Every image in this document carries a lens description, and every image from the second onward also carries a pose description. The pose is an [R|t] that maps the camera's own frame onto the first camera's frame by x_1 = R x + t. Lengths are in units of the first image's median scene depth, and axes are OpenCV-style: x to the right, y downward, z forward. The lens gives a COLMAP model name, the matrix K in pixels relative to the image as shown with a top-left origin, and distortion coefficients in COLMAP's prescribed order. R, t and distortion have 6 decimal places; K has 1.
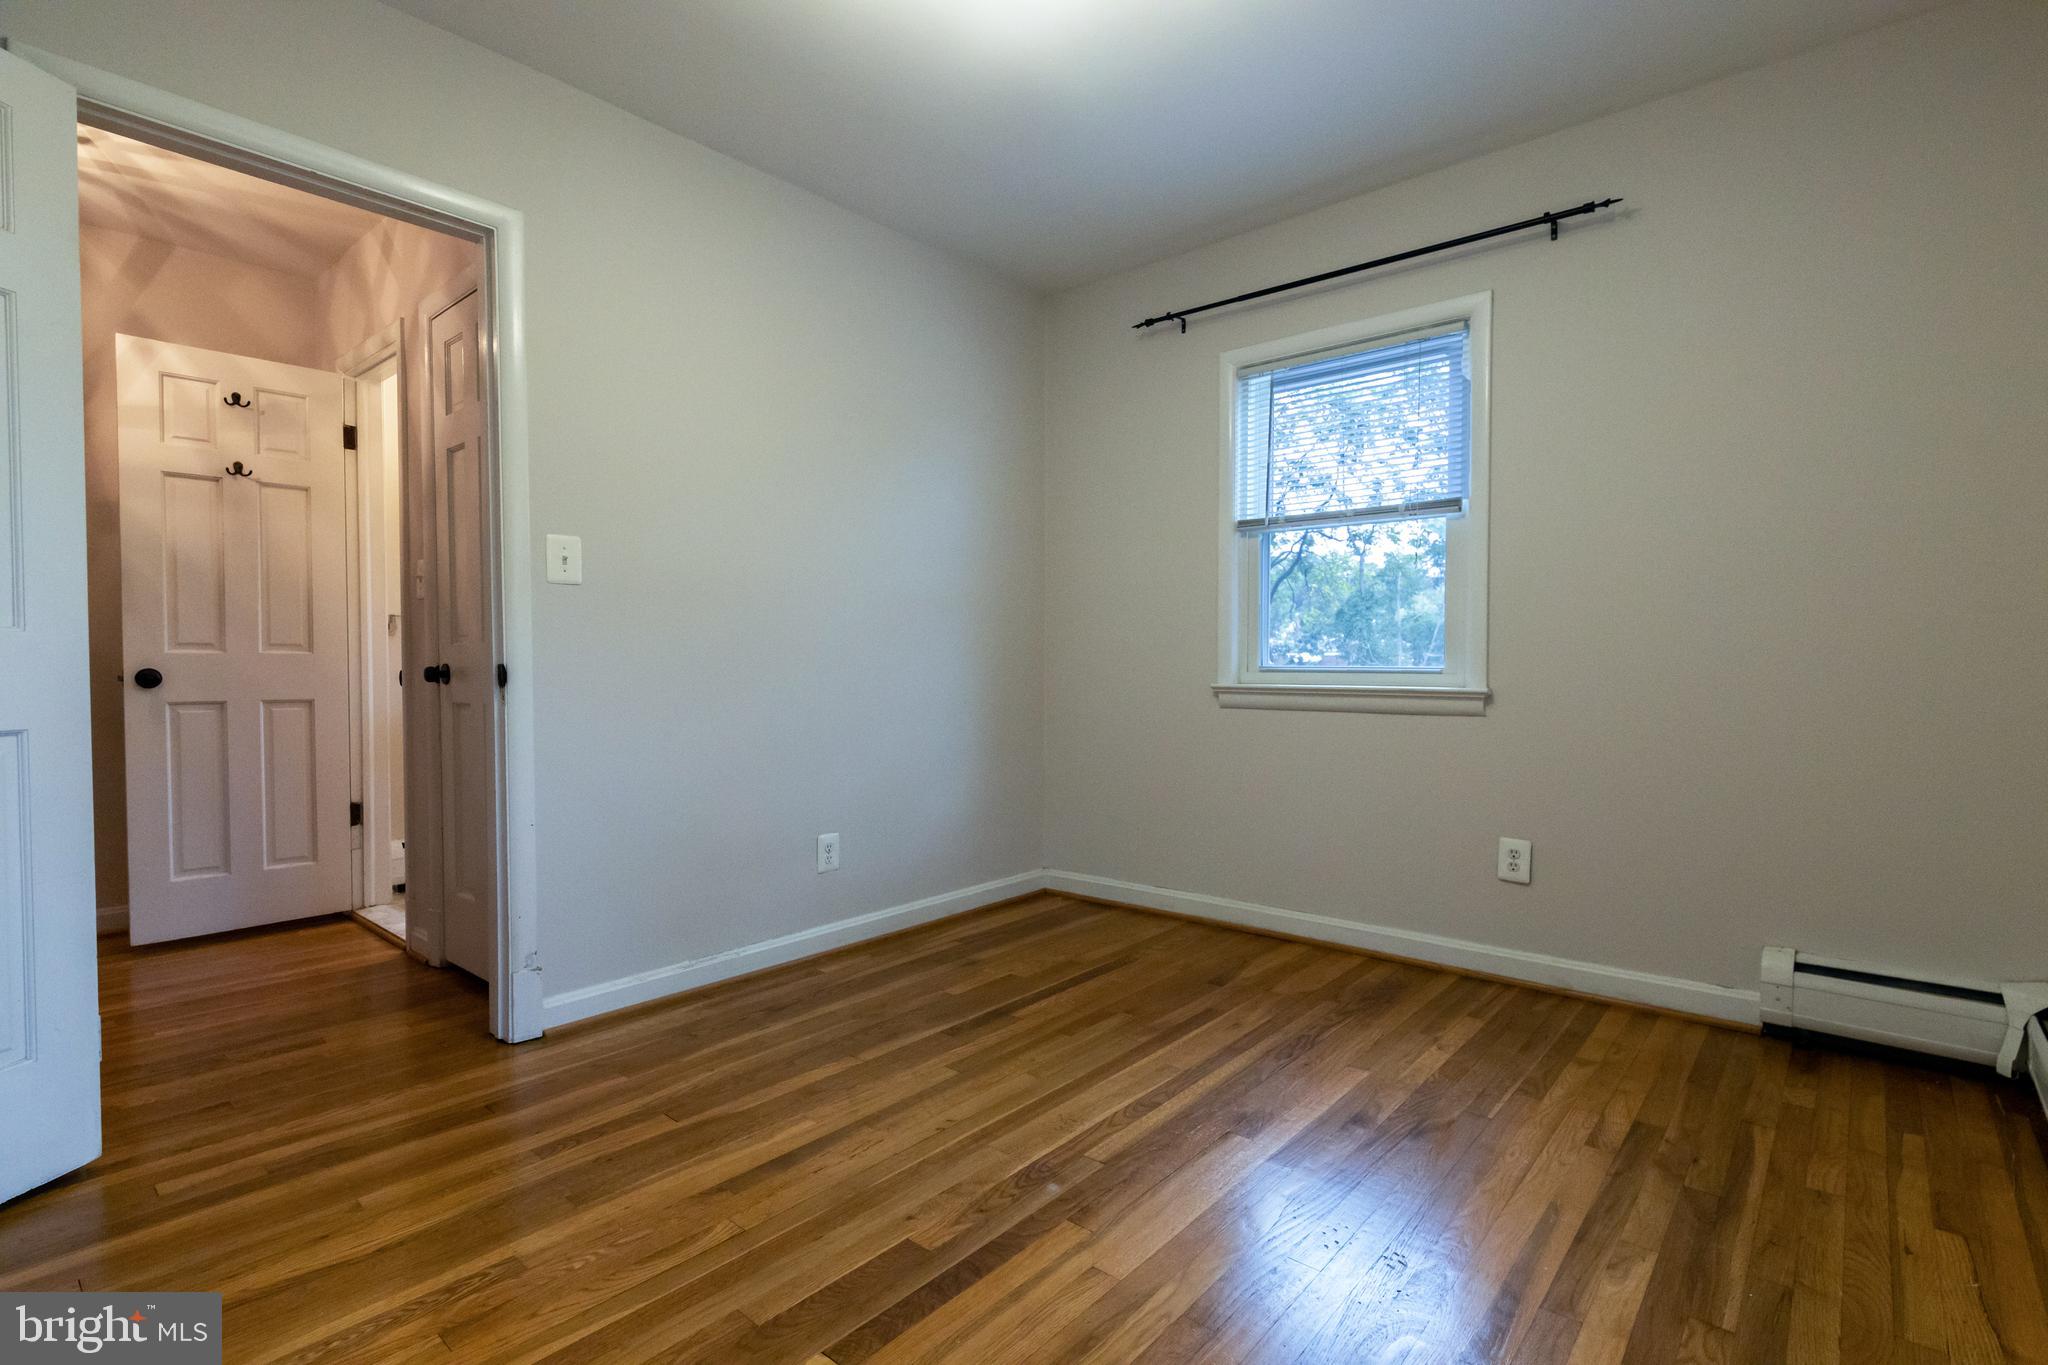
lens RADIAL K [[966.2, 0, 1047.5], [0, 966.2, 683.5], [0, 0, 1]] dist [0.001082, -0.000335]
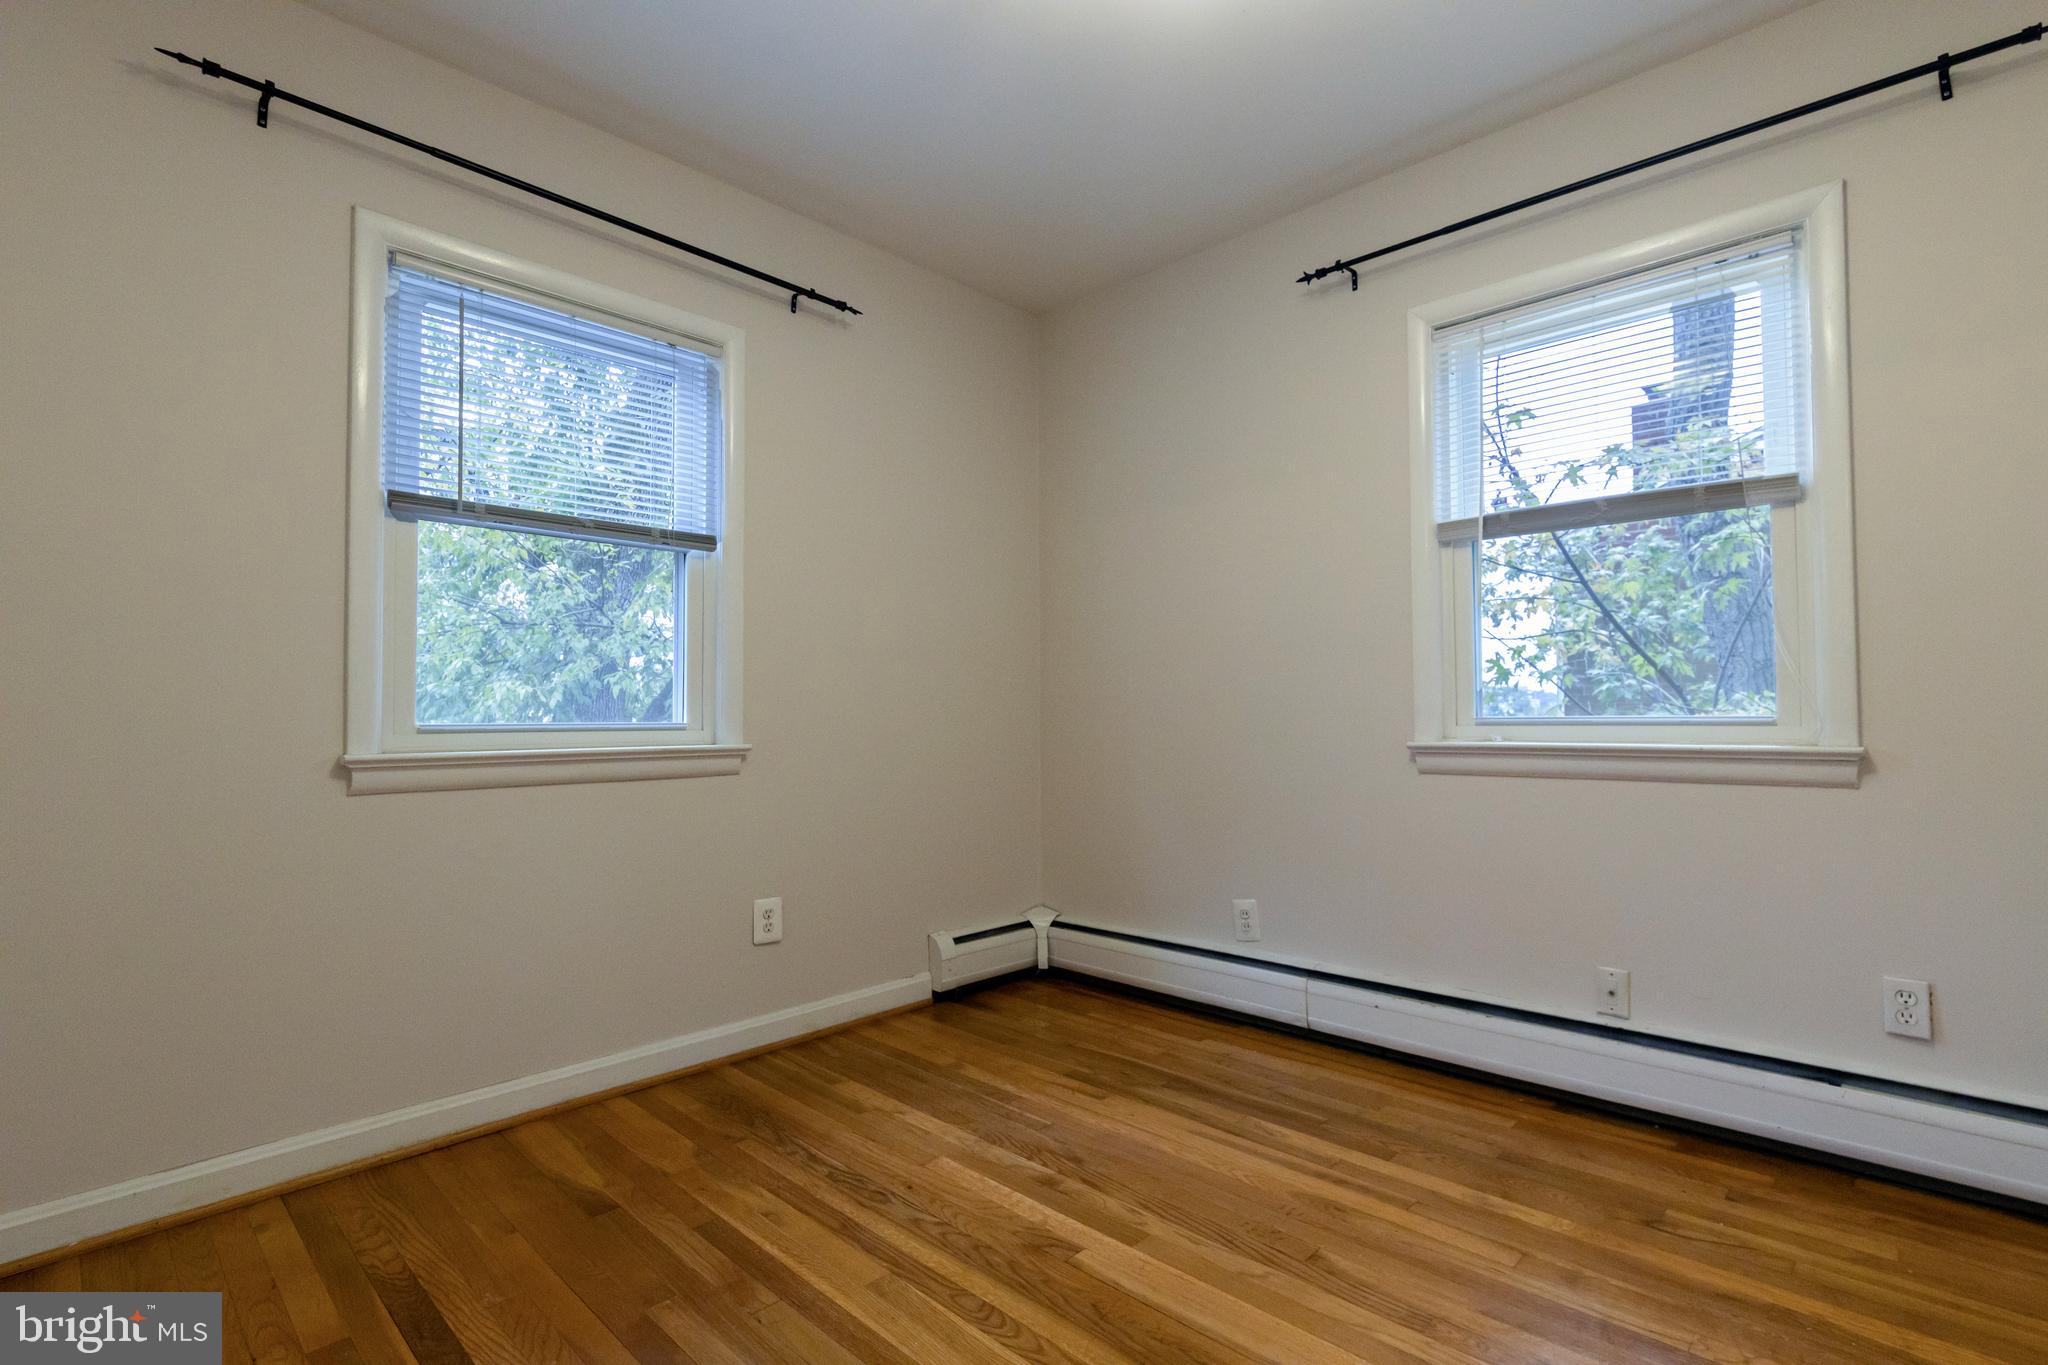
lens RADIAL K [[984.0, 0, 1024.0], [0, 984.0, 682.5], [0, 0, 1]] dist [-0.000775, -0.000552]
pose [[0.044070, 0.026142, 0.998686, -0.567616], [0.021286, 0.999406, -0.027100, -0.027431], [-0.998802, 0.022453, 0.043488, 0.784573]]
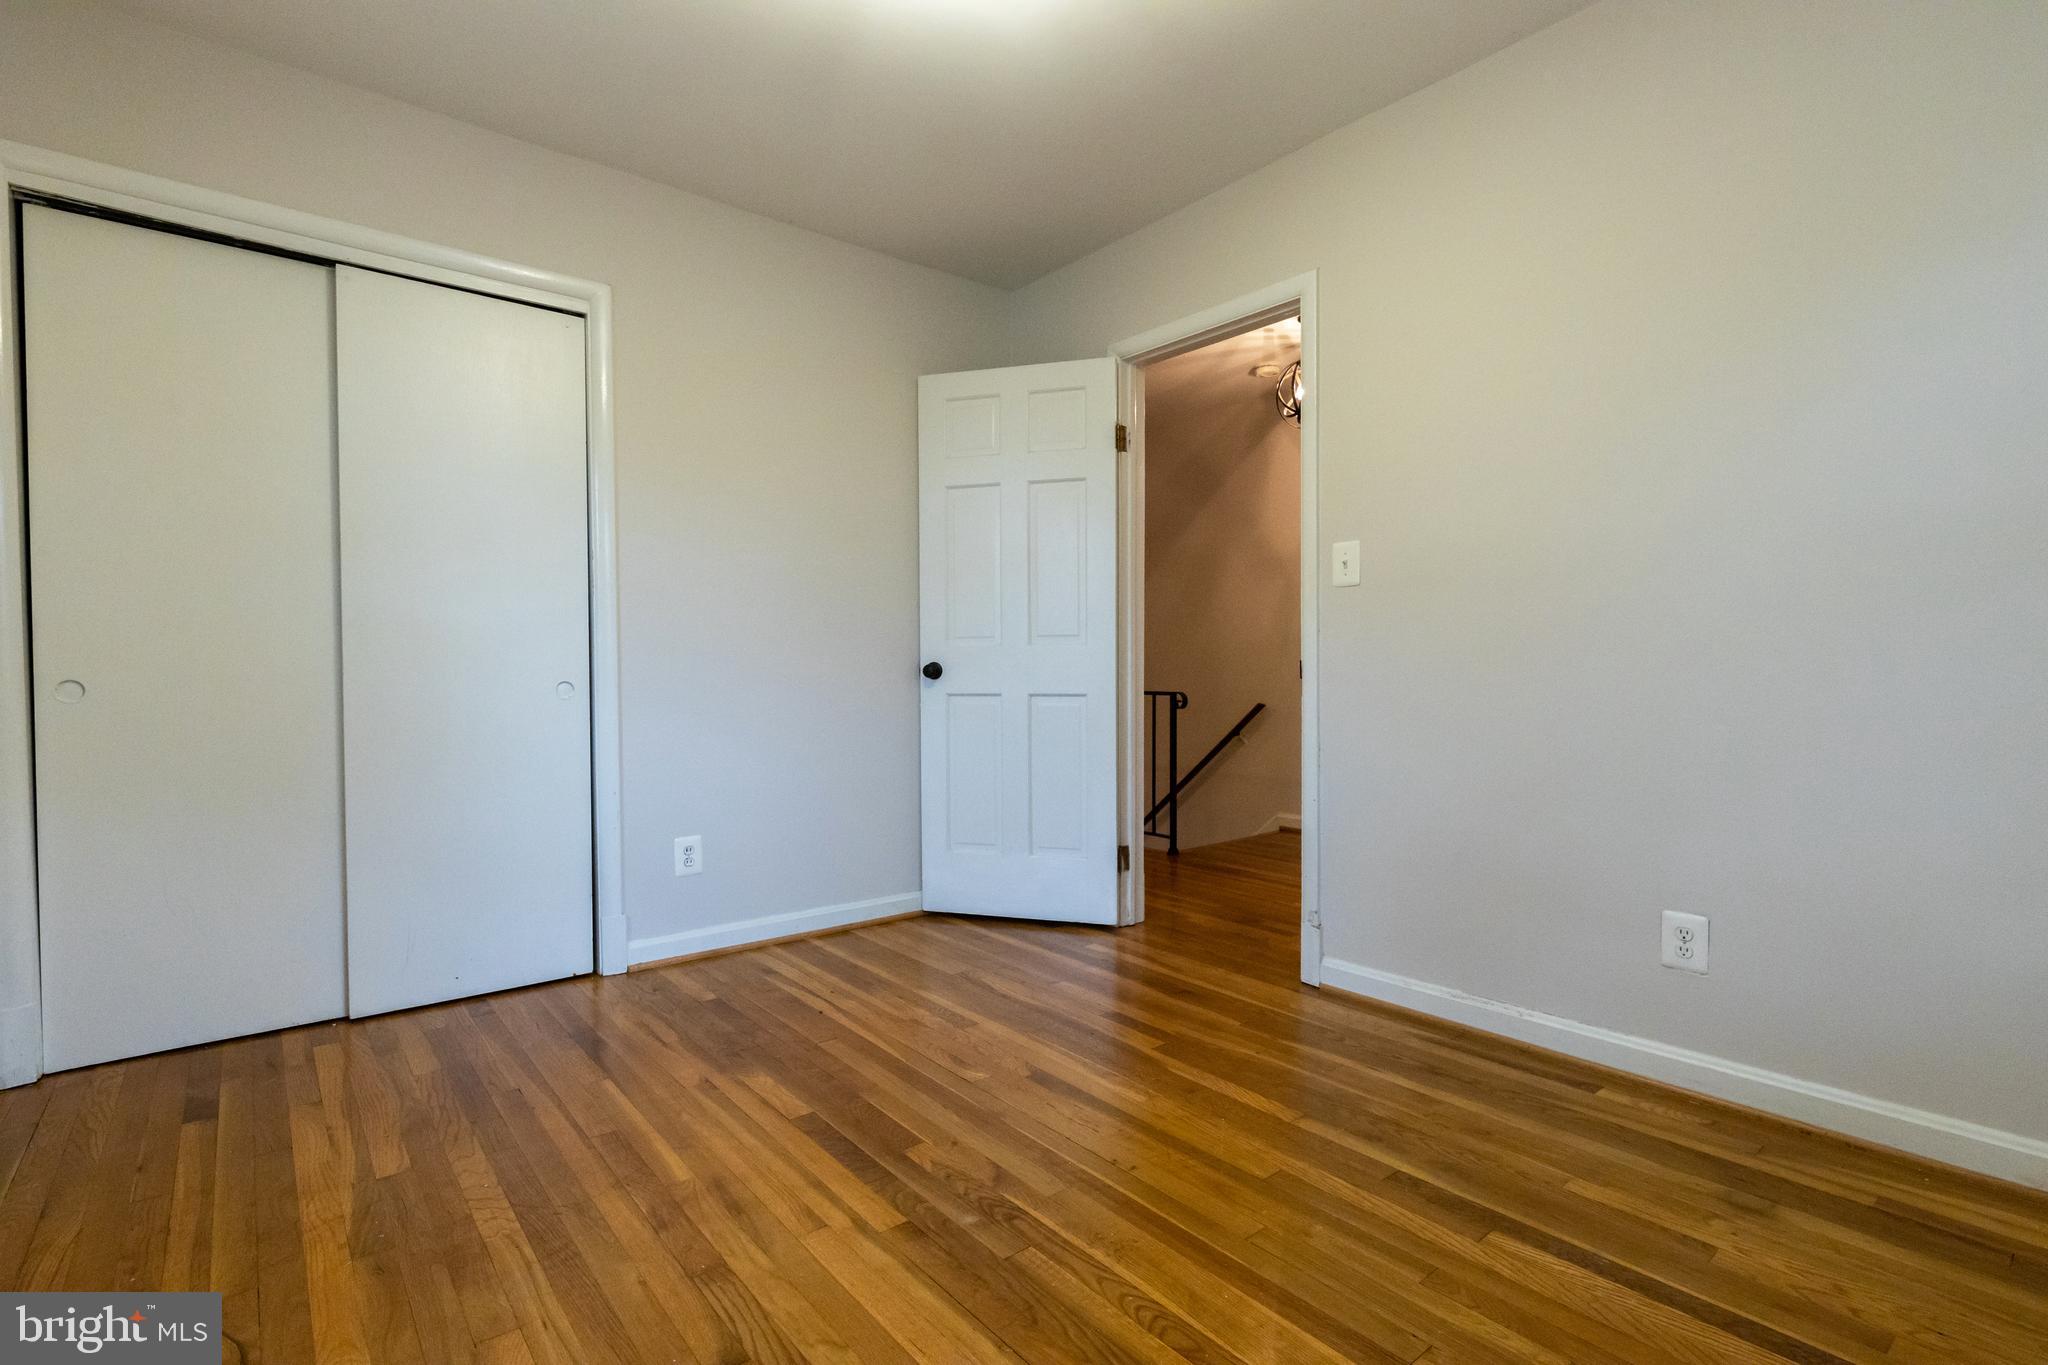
lens RADIAL K [[966.2, 0, 1047.5], [0, 966.2, 683.5], [0, 0, 1]] dist [0.001082, -0.000335]
pose [[-0.174944, 0.019370, -0.984388, 0.642579], [-0.017378, 0.999590, 0.022757, -0.012500], [0.984425, 0.021088, -0.174535, 0.873989]]
